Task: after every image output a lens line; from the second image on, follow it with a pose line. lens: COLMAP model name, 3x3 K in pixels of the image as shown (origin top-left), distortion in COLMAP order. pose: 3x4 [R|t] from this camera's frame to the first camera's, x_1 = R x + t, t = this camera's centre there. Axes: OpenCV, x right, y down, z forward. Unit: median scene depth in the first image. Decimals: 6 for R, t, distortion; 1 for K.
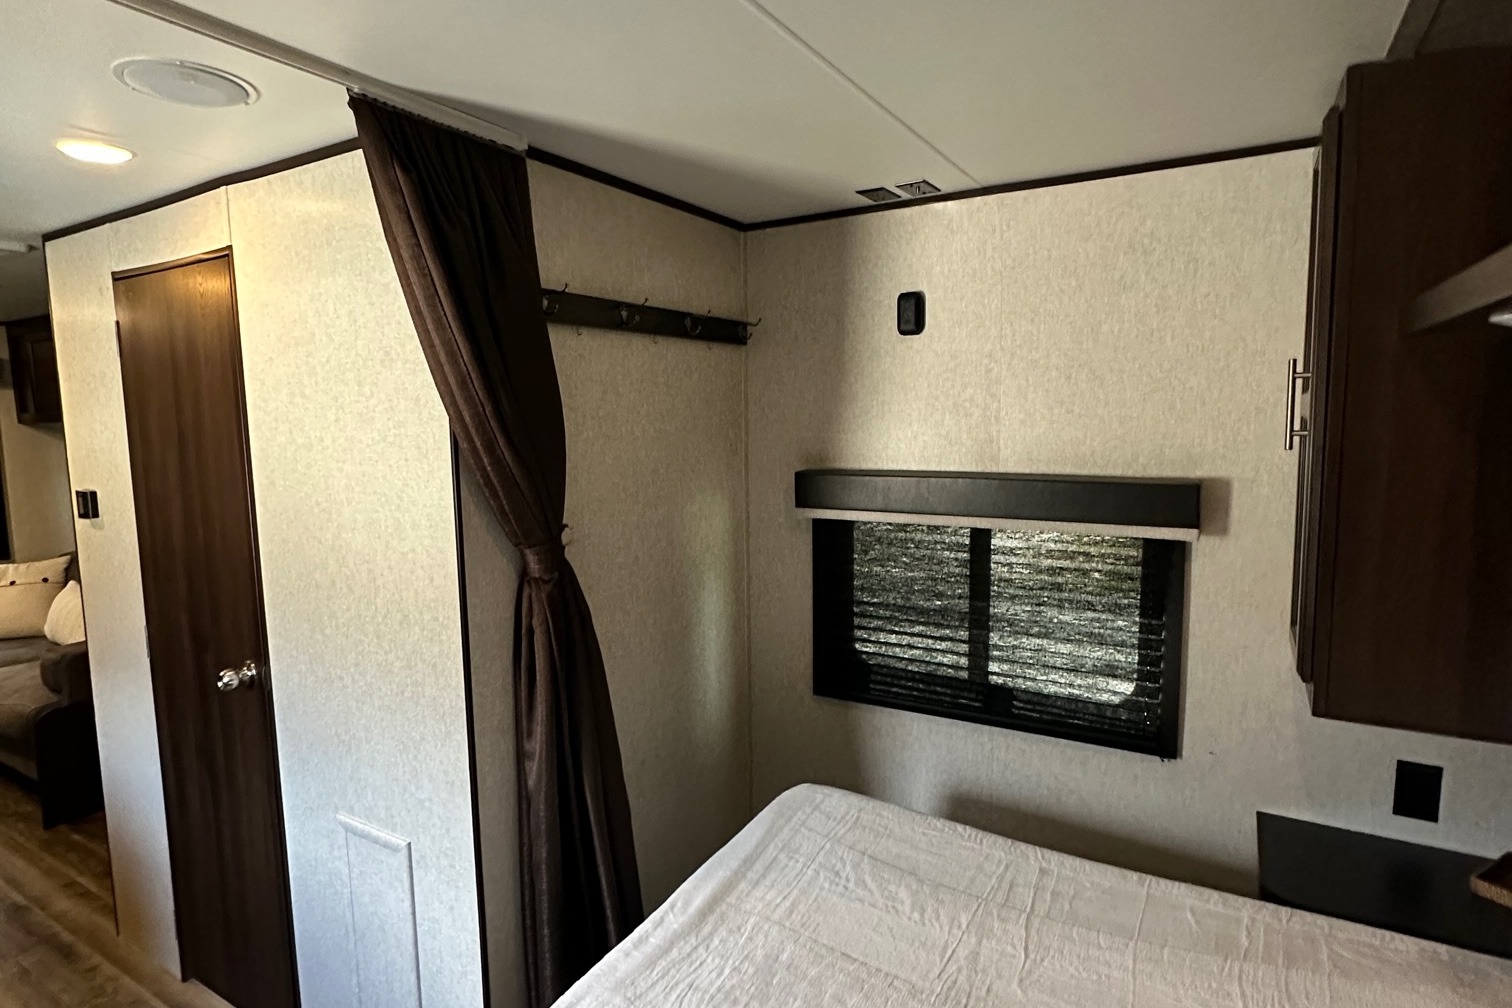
lens RADIAL K [[803.0, 0, 758.6], [0, 803.0, 502.4], [0, 0, 1]] dist [-0.005793, 0.000073]
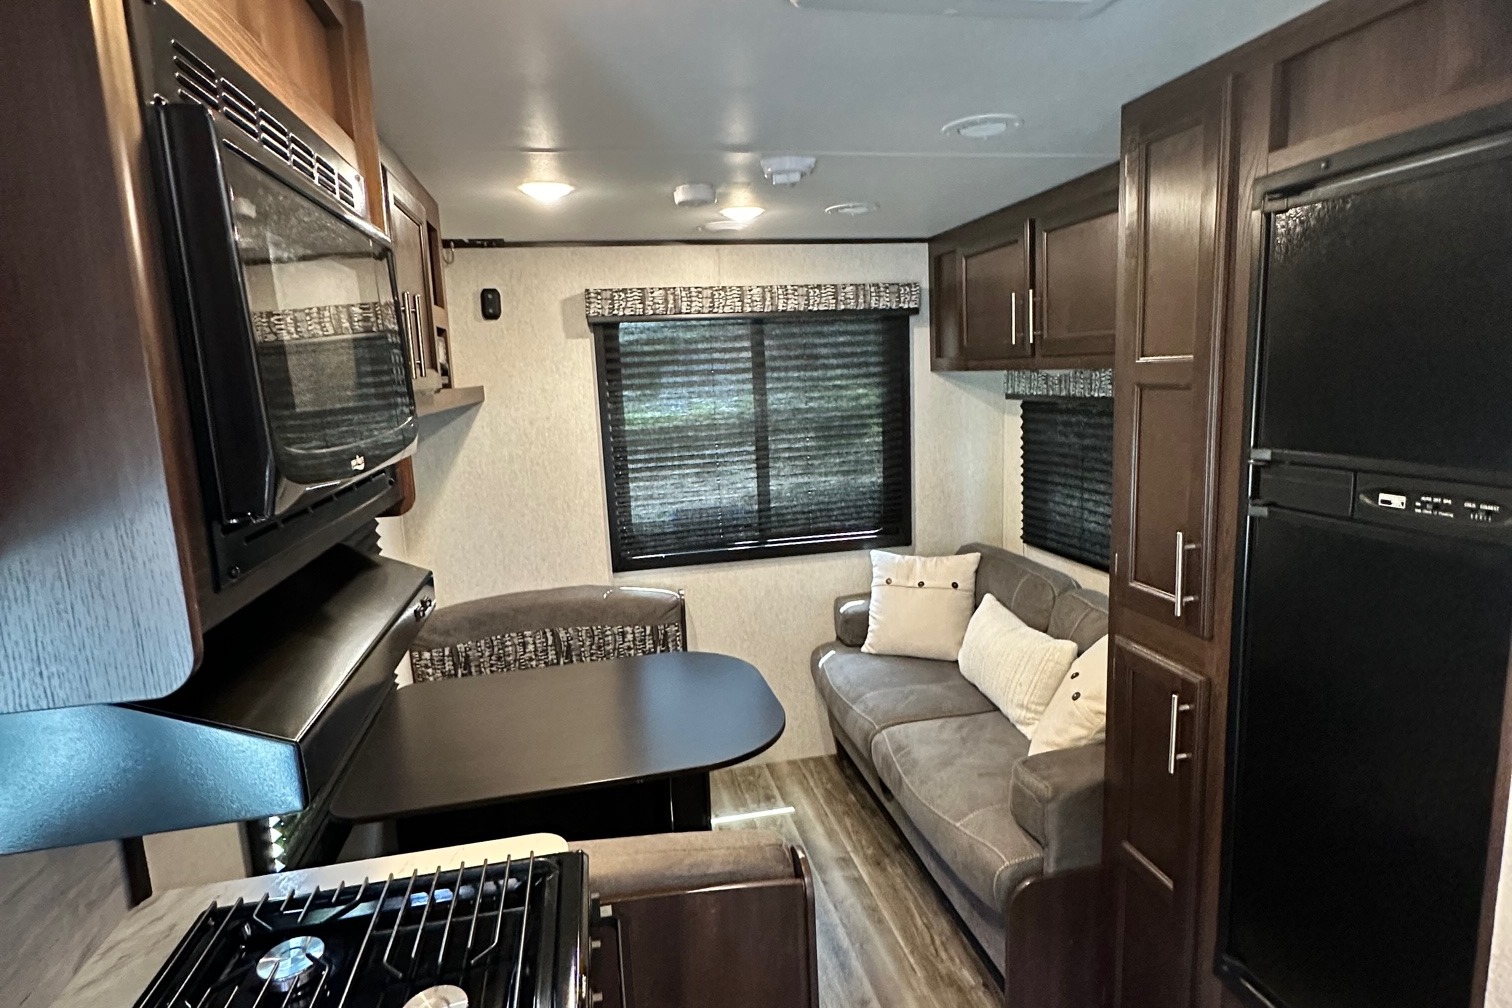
lens RADIAL K [[803.0, 0, 758.1], [0, 803.0, 496.7], [0, 0, 1]] dist [-0.005793, 0.000073]
pose [[0.678838, 0.104099, -0.726872, -0.481819], [-0.044253, 0.993900, 0.101013, -0.051763], [0.732953, -0.036405, 0.679304, 0.361956]]
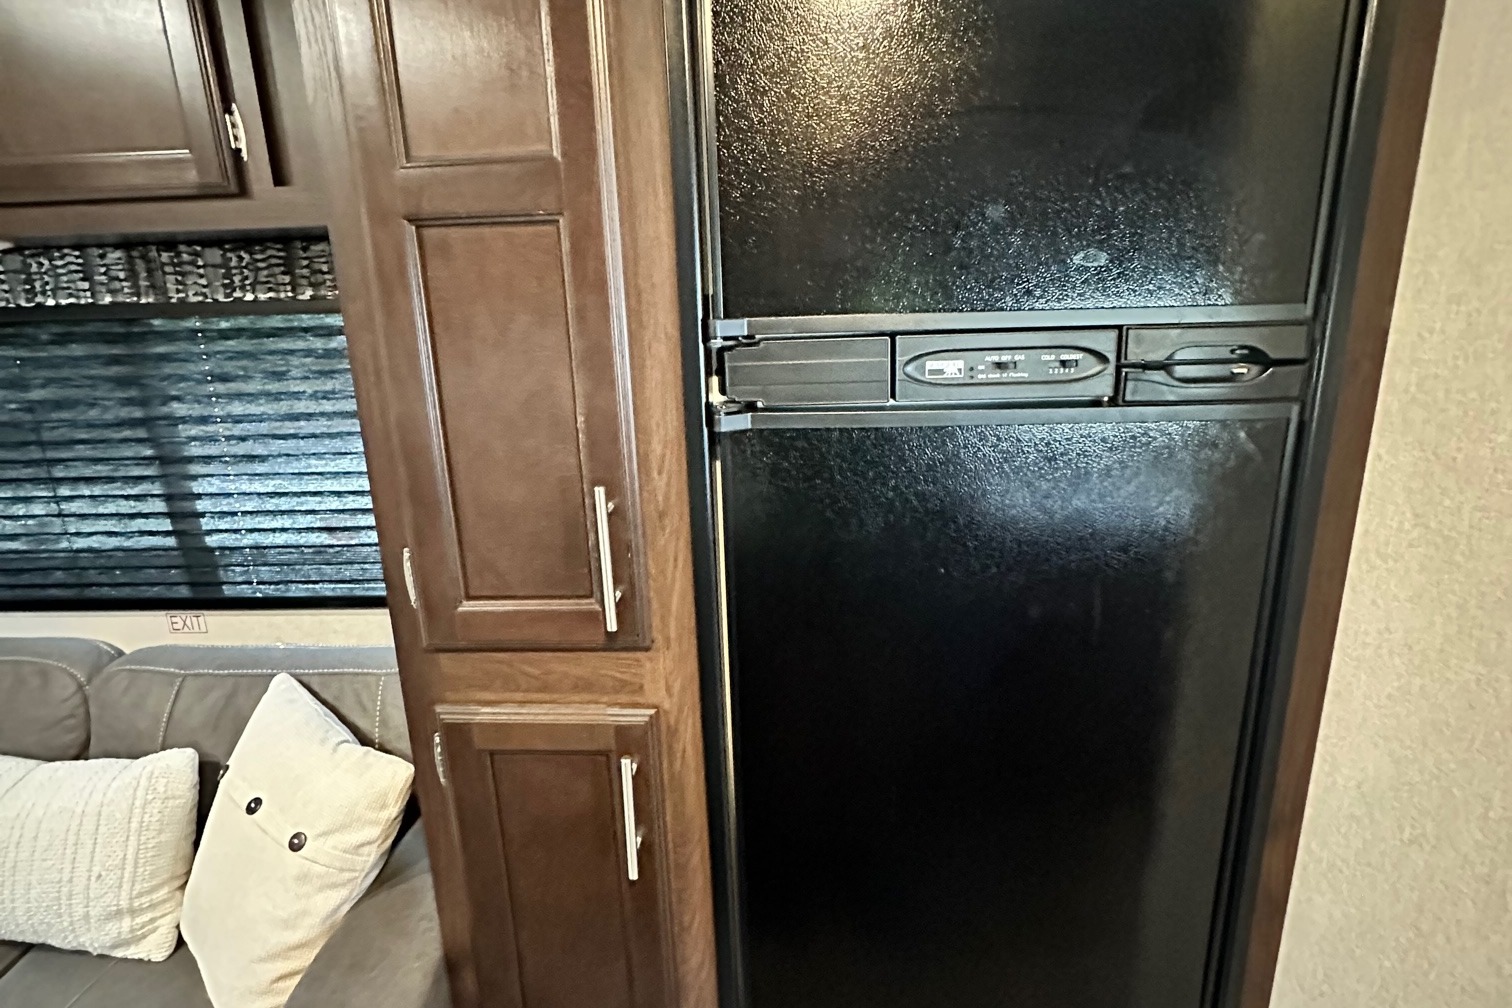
lens RADIAL K [[803.0, 0, 760.7], [0, 803.0, 500.6], [0, 0, 1]] dist [-0.005793, 0.000073]
pose [[0.889322, -0.124385, 0.440040, -0.662148], [0.055814, 0.984625, 0.165522, -0.035843], [-0.453863, -0.122641, 0.882591, 0.546396]]
